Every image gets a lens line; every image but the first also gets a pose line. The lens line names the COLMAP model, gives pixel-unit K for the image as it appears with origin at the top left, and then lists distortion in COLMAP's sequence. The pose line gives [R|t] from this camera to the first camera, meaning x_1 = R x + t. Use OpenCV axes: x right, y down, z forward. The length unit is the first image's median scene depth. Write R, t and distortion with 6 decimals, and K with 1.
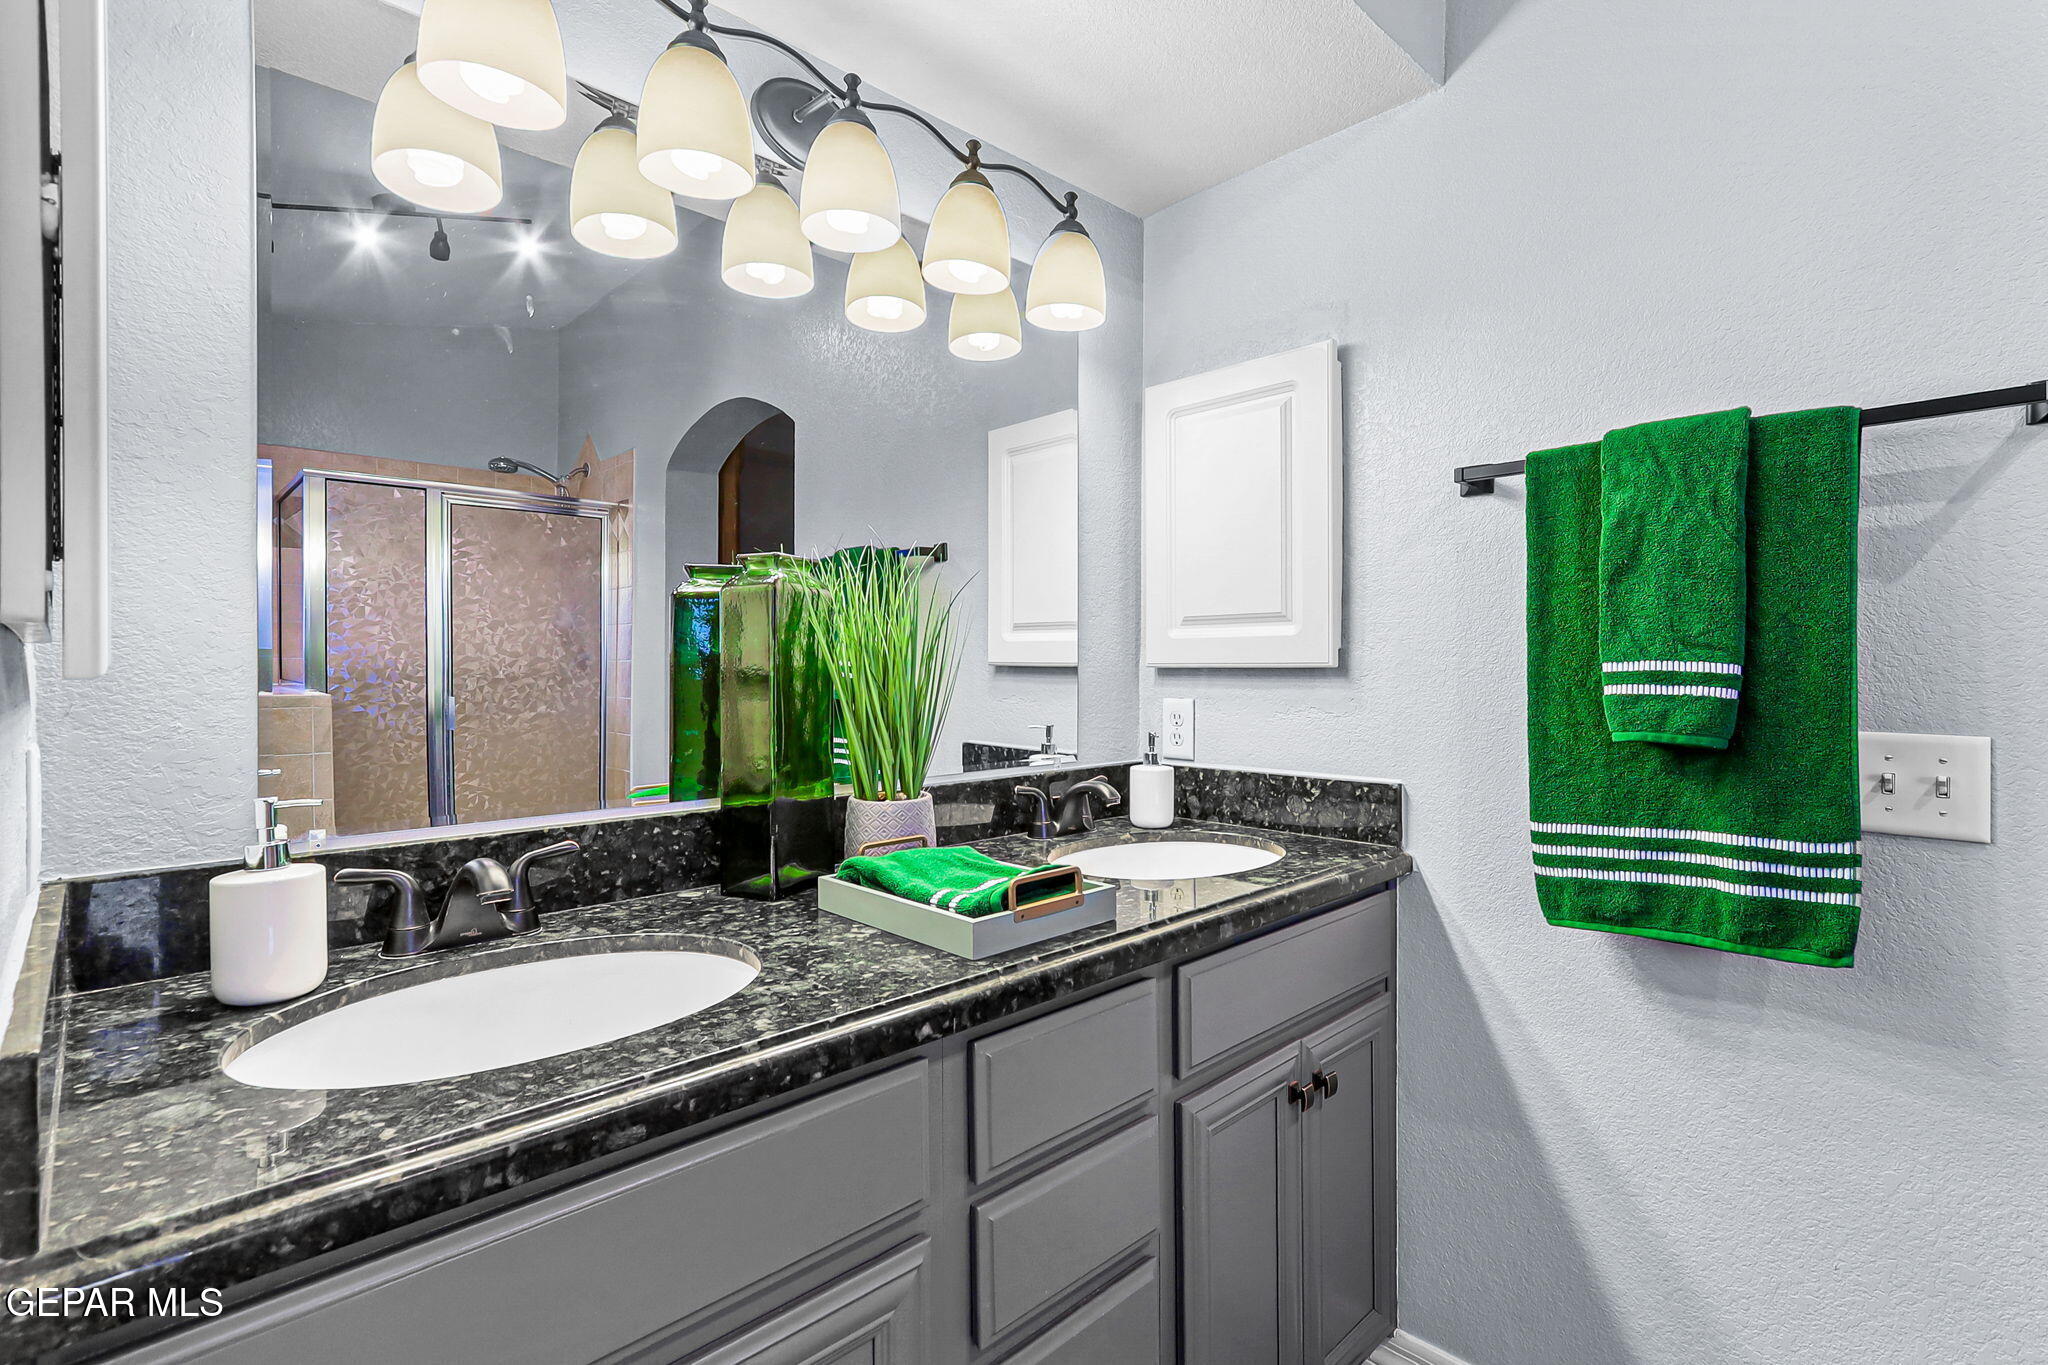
lens RADIAL K [[948.8, 0, 1012.6], [0, 948.8, 681.8], [0, 0, 1]] dist [0.002492, 0.000311]
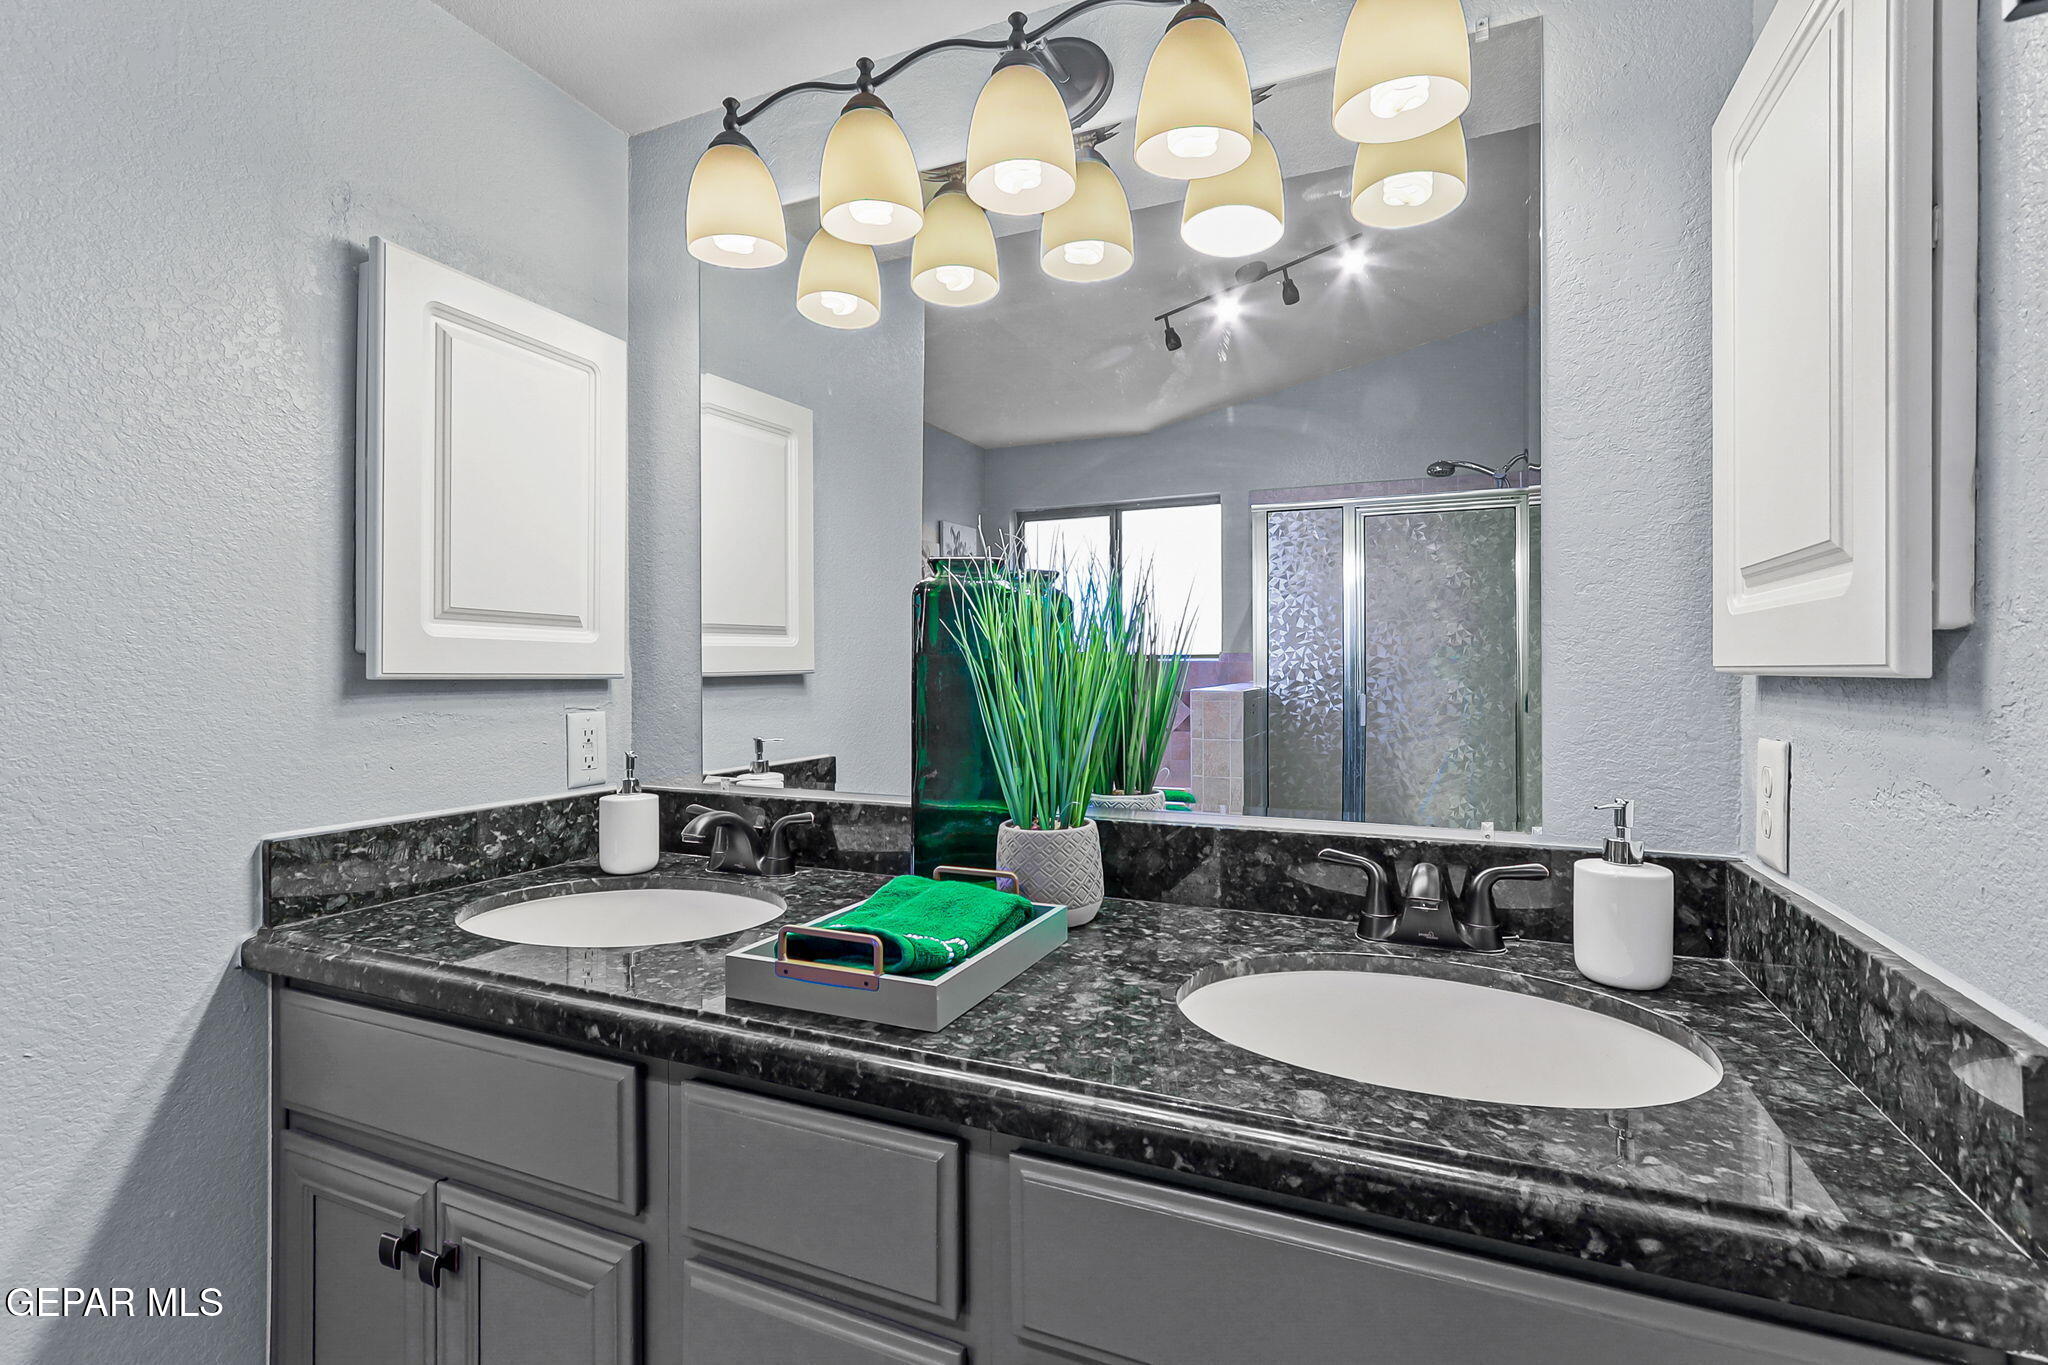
lens RADIAL K [[948.8, 0, 1014.0], [0, 948.8, 668.7], [0, 0, 1]] dist [0.002492, 0.000311]
pose [[0.379501, -0.003189, -0.925186, 0.694561], [-0.014178, 0.999857, -0.009262, -0.013065], [0.925083, 0.016632, 0.379401, 0.692258]]
